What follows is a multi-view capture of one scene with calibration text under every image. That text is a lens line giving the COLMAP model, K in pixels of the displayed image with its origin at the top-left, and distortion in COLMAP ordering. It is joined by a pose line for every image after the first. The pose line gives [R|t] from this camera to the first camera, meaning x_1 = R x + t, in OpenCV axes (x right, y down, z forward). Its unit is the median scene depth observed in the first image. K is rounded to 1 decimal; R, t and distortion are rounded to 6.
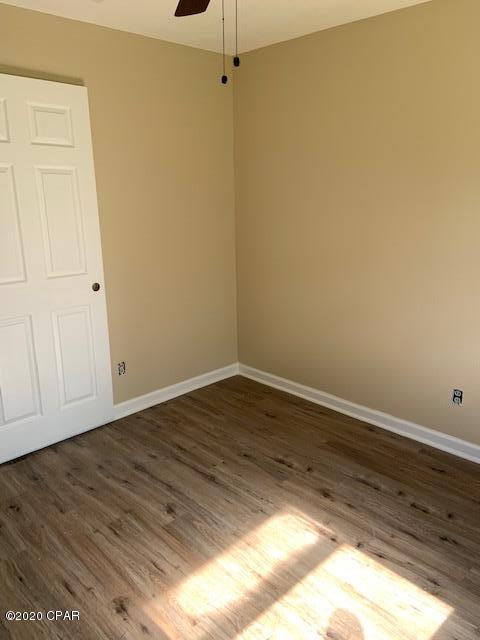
lens RADIAL K [[474.3, 0, 243.0], [0, 474.3, 319.5], [0, 0, 1]] dist [0.088255, -0.117251]
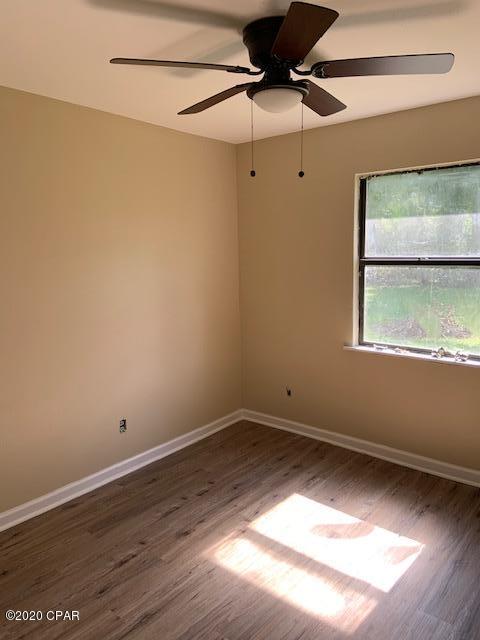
lens RADIAL K [[474.3, 0, 240.2], [0, 474.3, 325.1], [0, 0, 1]] dist [0.088255, -0.117251]
pose [[-0.074900, -0.159595, 0.984337, -0.822389], [0.283844, 0.942864, 0.174470, -0.233348], [-0.955941, 0.292466, -0.025321, 0.756182]]
